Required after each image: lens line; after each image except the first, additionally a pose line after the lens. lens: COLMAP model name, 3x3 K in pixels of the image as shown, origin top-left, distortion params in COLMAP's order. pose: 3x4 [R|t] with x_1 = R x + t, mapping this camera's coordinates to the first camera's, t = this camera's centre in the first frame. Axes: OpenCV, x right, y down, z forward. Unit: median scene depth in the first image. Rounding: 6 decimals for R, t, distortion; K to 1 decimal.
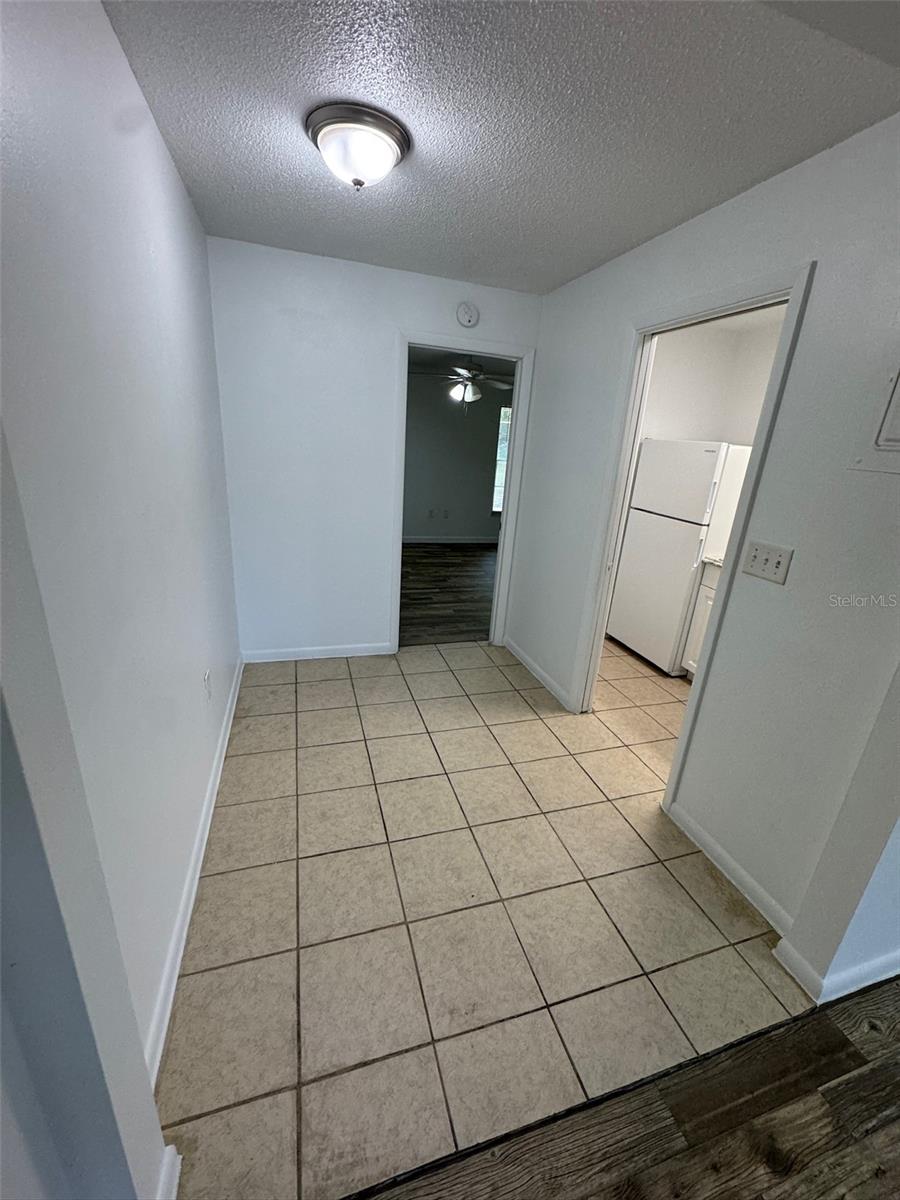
lens RADIAL K [[479.5, 0, 453.3], [0, 479.5, 598.5], [0, 0, 1]] dist [-0.002060, 0.000458]
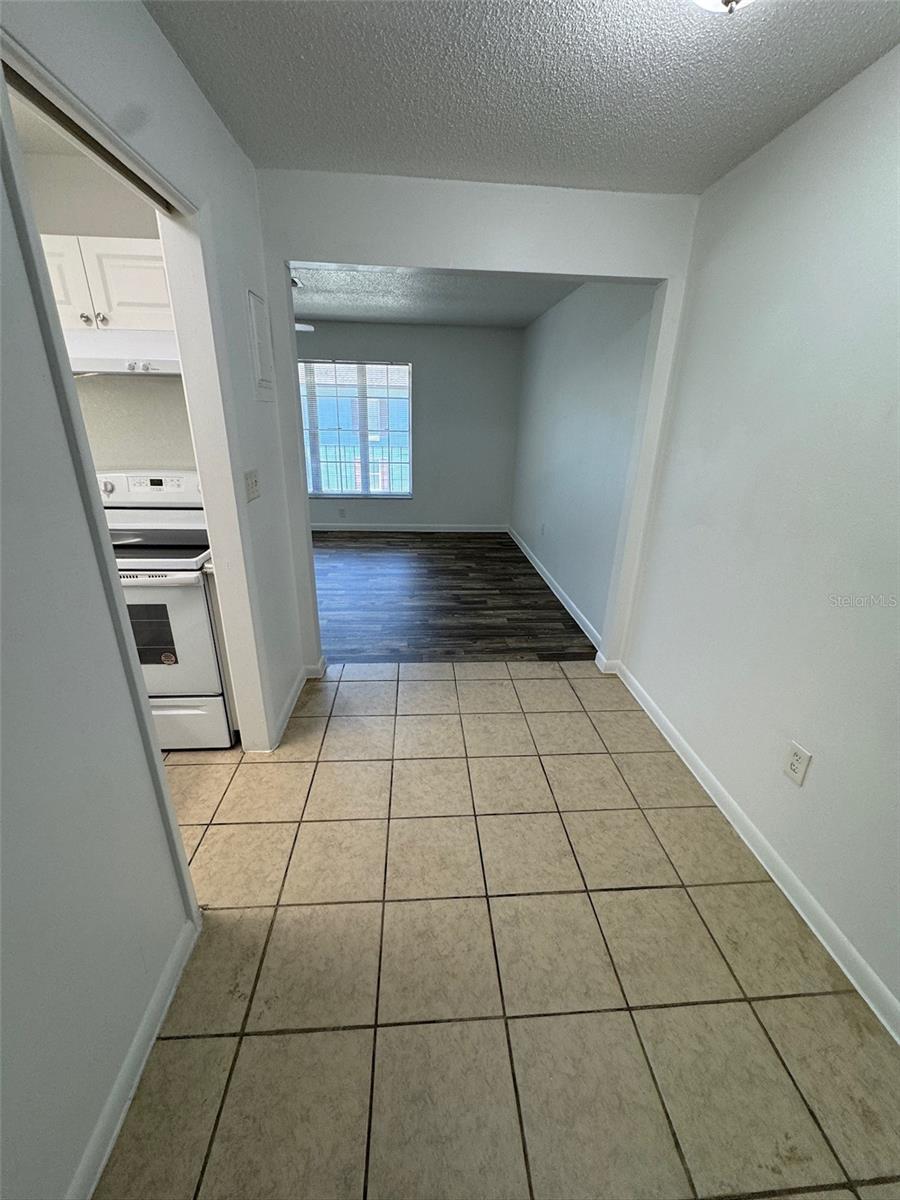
lens RADIAL K [[479.5, 0, 453.3], [0, 479.5, 598.5], [0, 0, 1]] dist [-0.002060, 0.000458]
pose [[-0.969076, -0.170345, 0.178533, -0.055835], [-0.014788, 0.762293, 0.647063, -0.412190], [-0.246318, 0.624413, -0.741239, 1.247659]]
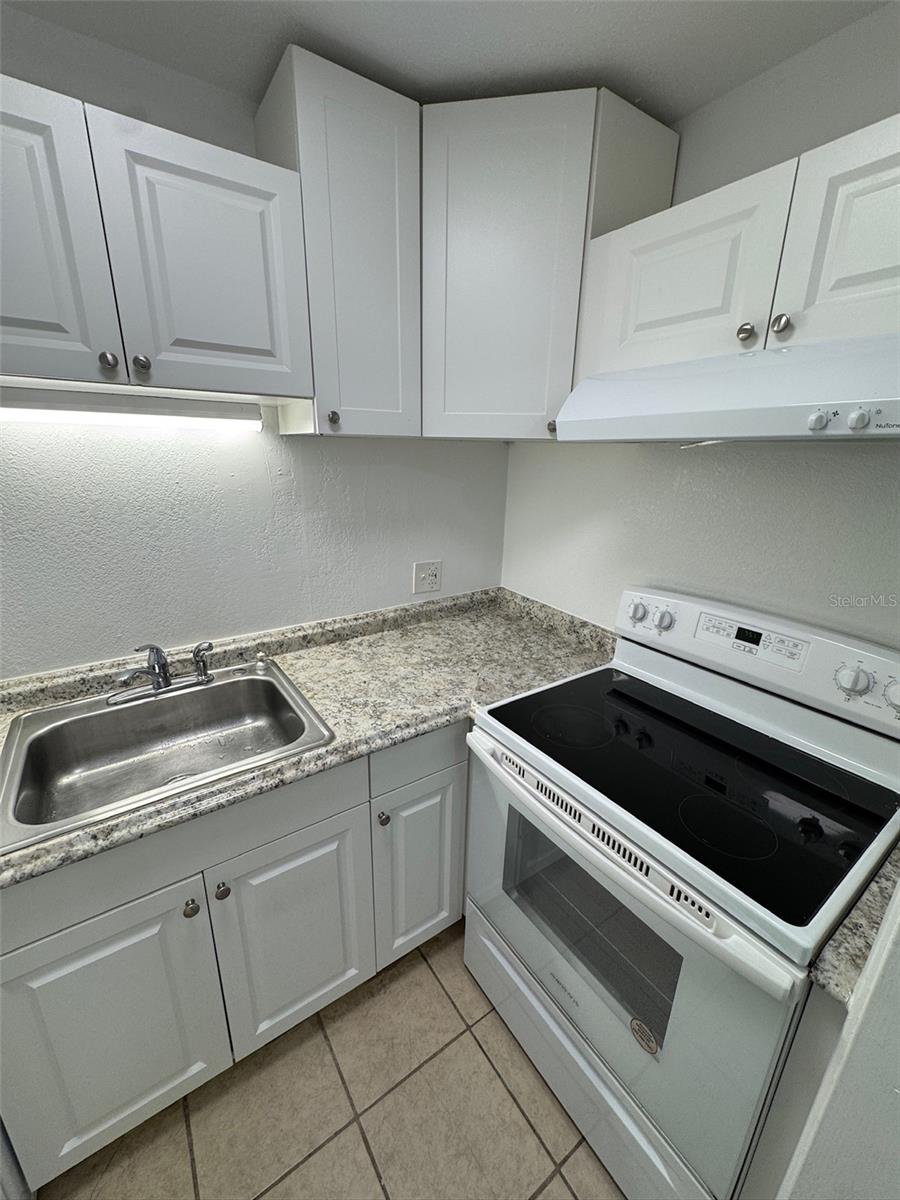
lens RADIAL K [[479.5, 0, 453.3], [0, 479.5, 598.5], [0, 0, 1]] dist [-0.002060, 0.000458]
pose [[-0.295086, -0.354386, 0.887319, 0.362952], [0.259148, 0.864177, 0.431325, -0.297920], [-0.919656, 0.357225, -0.163168, 0.912883]]
